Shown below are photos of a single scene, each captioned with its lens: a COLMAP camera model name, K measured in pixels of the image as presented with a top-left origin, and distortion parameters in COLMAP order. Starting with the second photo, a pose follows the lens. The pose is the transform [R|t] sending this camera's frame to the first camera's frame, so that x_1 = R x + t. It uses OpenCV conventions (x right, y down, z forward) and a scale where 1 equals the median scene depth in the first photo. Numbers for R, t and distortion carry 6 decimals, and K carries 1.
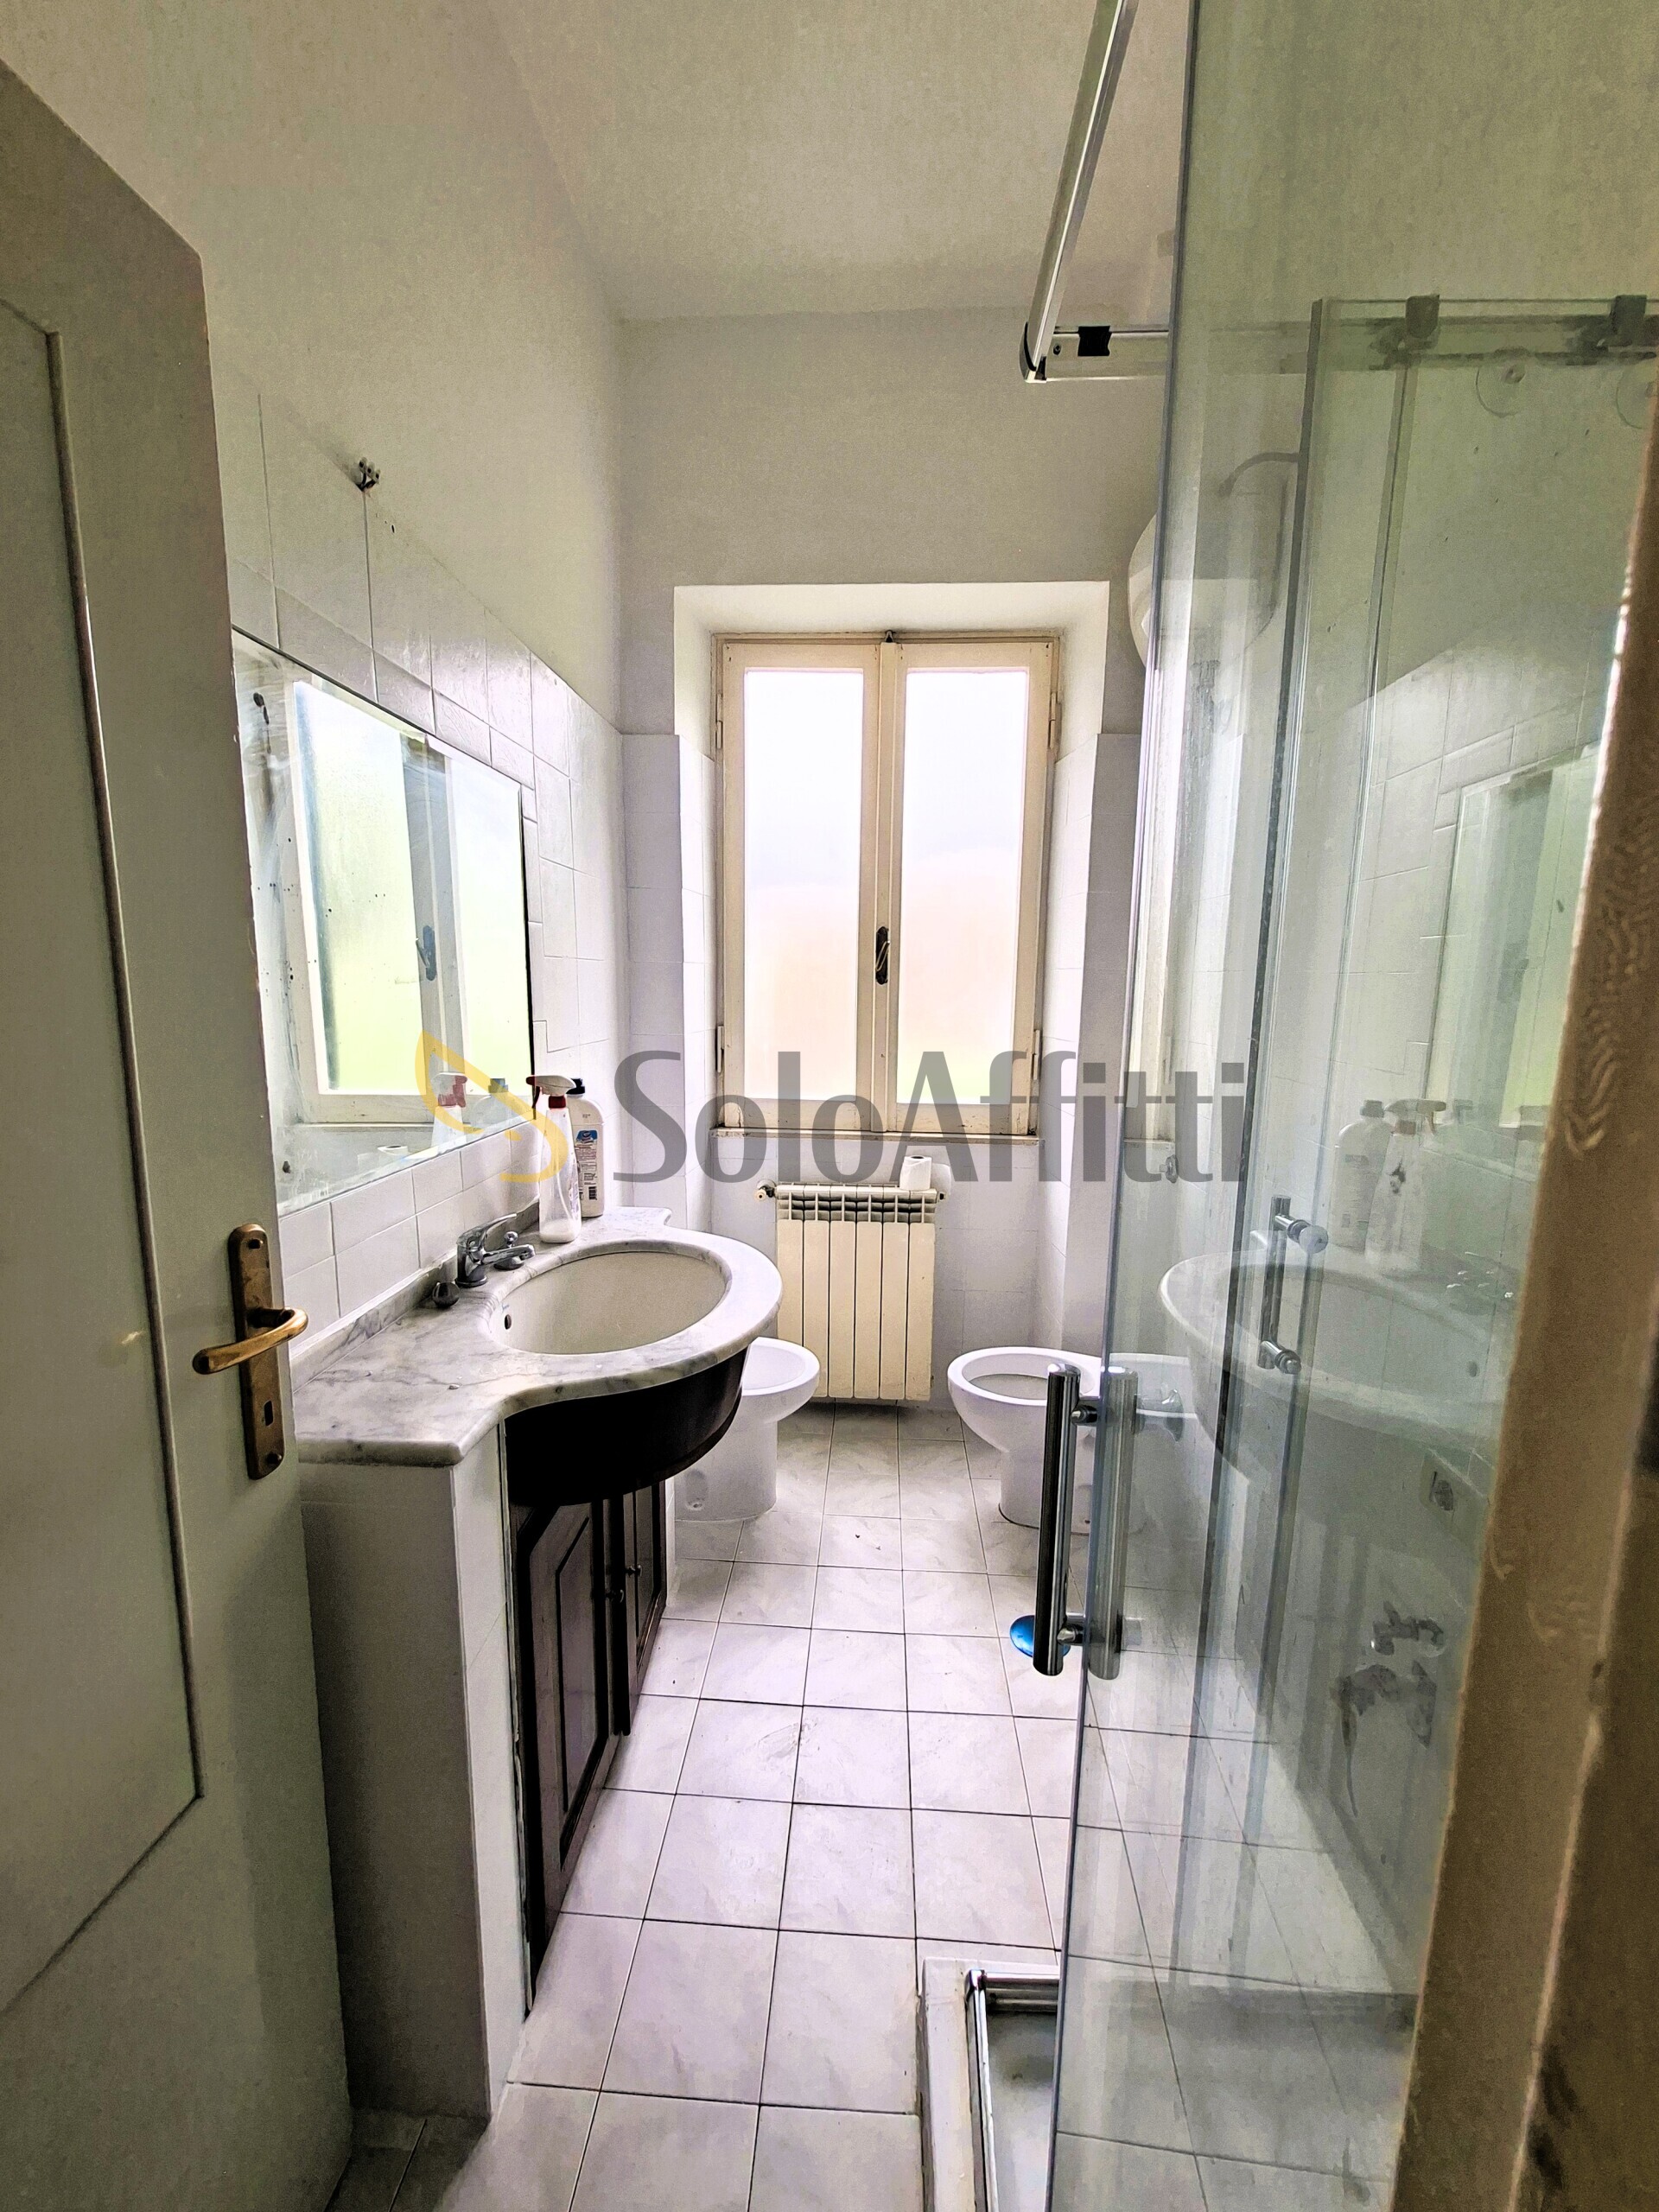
lens RADIAL K [[865.3, 0, 842.0], [0, 865.3, 1110.5], [0, 0, 1]] dist [-0.004502, 0.001512]
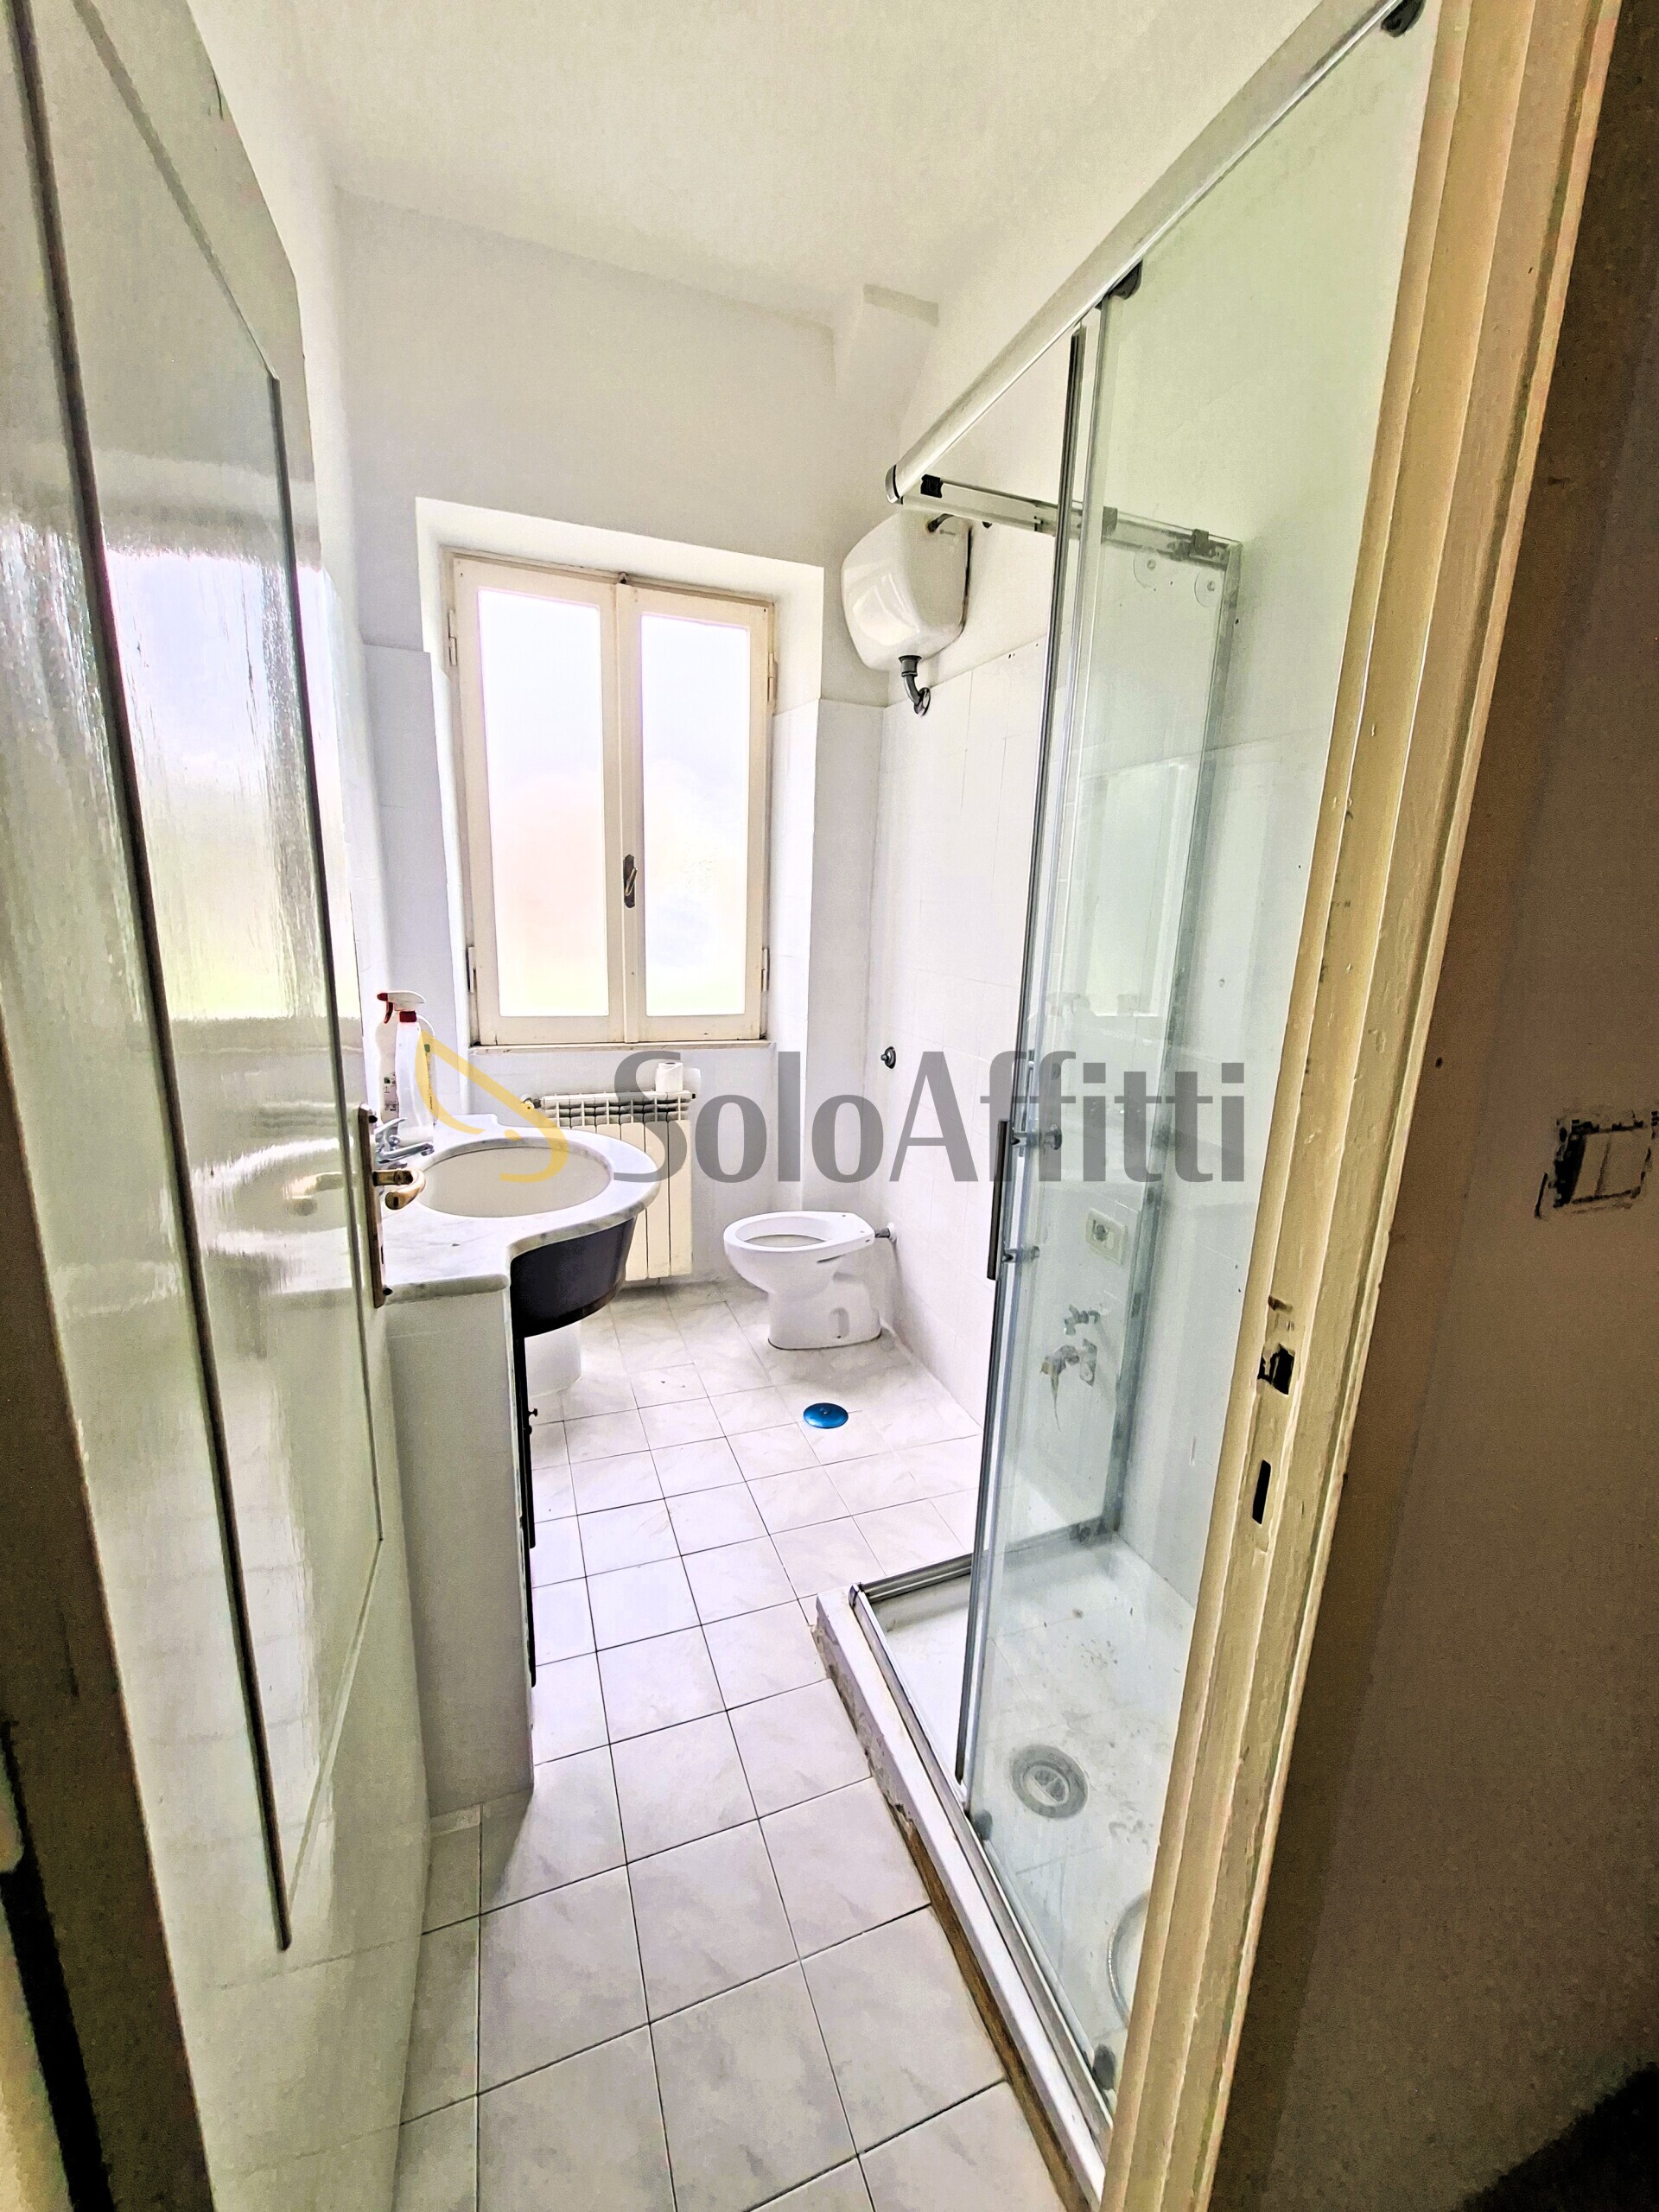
lens RADIAL K [[865.3, 0, 829.3], [0, 865.3, 1106.6], [0, 0, 1]] dist [-0.004502, 0.001512]
pose [[0.917792, -0.073725, 0.390157, -0.183159], [0.040653, 0.994895, 0.092365, 0.015626], [-0.394974, -0.068911, 0.916104, -0.131630]]
